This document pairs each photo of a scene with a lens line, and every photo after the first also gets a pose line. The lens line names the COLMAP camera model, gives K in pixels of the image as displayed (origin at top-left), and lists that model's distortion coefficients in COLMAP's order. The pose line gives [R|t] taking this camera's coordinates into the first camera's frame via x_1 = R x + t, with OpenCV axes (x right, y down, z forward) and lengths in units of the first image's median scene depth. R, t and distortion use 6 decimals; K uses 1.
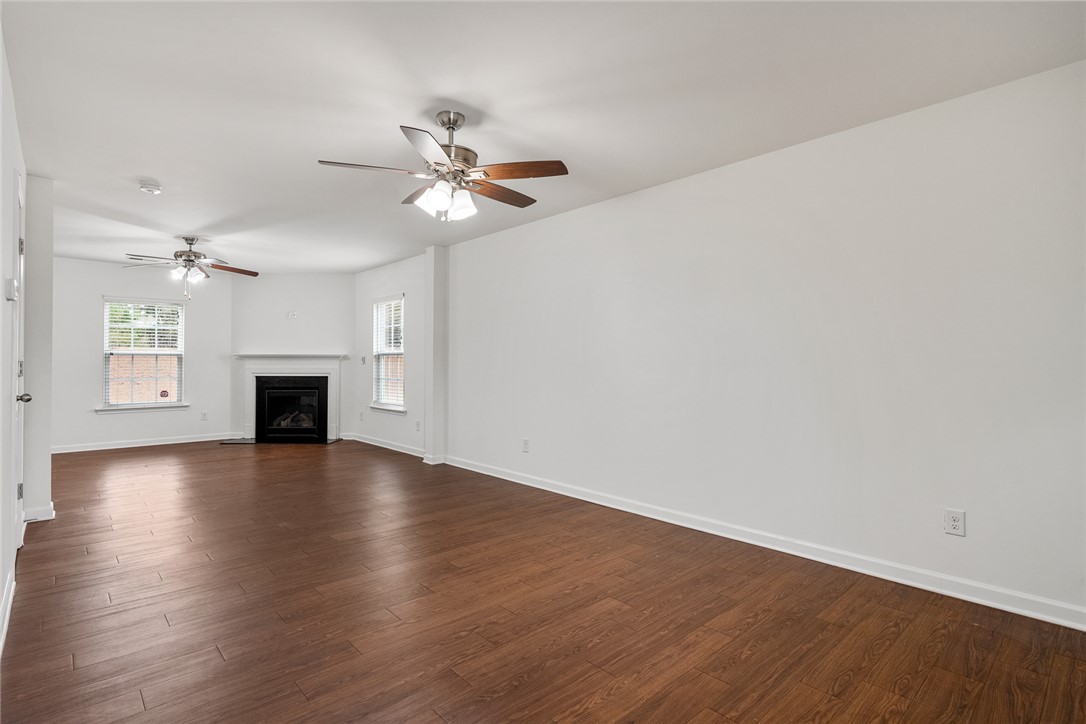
lens RADIAL K [[528.8, 0, 536.7], [0, 528.8, 363.7], [0, 0, 1]] dist [-0.003783, -0.000982]
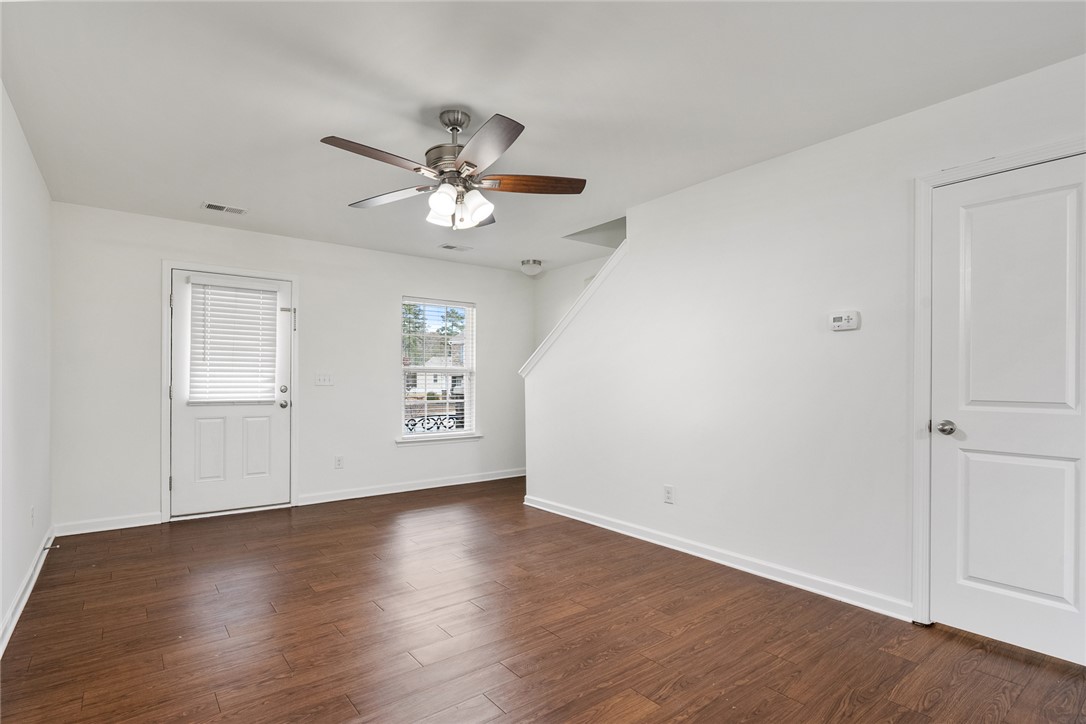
lens RADIAL K [[528.8, 0, 523.1], [0, 528.8, 381.1], [0, 0, 1]] dist [-0.003783, -0.000982]
pose [[-0.997397, -0.002793, 0.072055, -0.128501], [-0.002432, 0.999984, 0.005105, -0.003817], [-0.072068, 0.004916, -0.997388, 0.704429]]
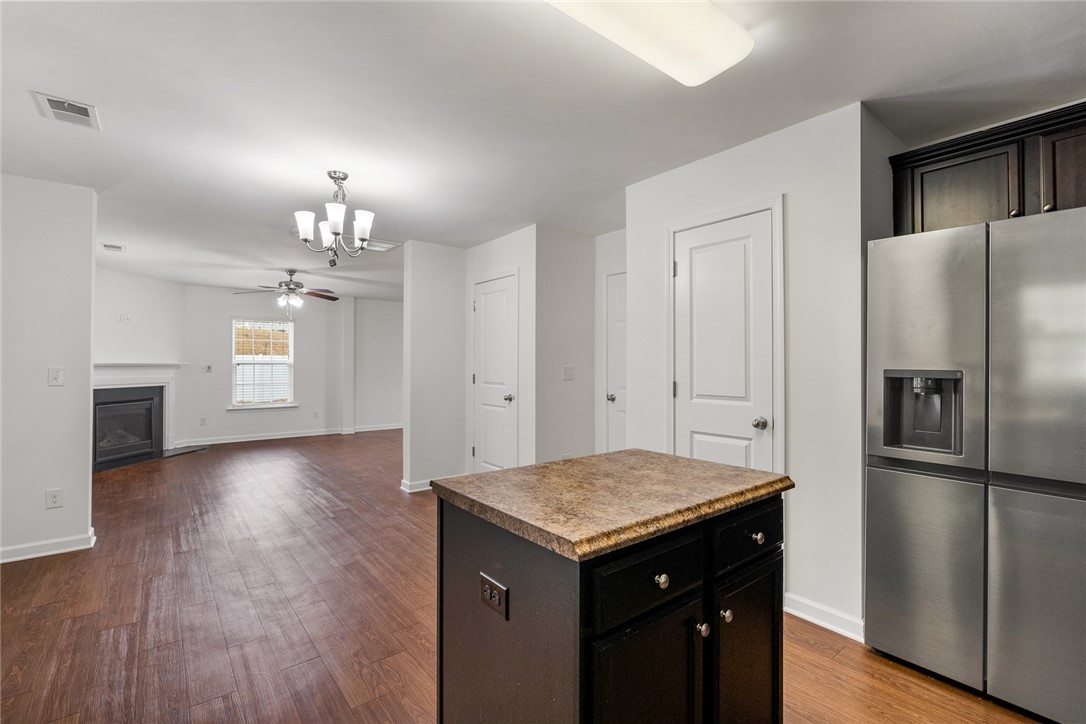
lens RADIAL K [[493.2, 0, 544.9], [0, 493.2, 352.0], [0, 0, 1]] dist [-0.011060, -0.000181]
pose [[0.052346, 0.020227, 0.998424, -1.308147], [0.000382, 0.999794, -0.020275, -0.020220], [-0.998629, 0.001443, 0.052328, 0.272956]]
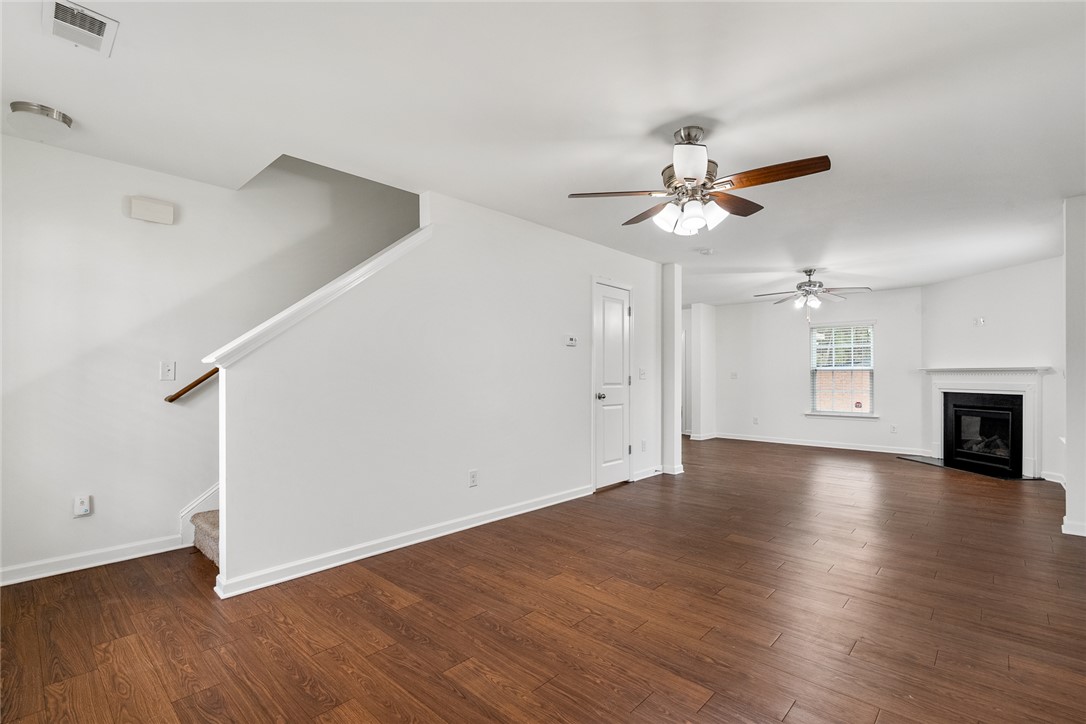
lens RADIAL K [[493.2, 0, 541.2], [0, 493.2, 371.2], [0, 0, 1]] dist [-0.011060, -0.000181]
pose [[0.089472, -0.010074, -0.995938, 0.272622], [-0.005008, 0.999932, -0.010564, -0.000274], [0.995977, 0.005933, 0.089416, 0.234662]]
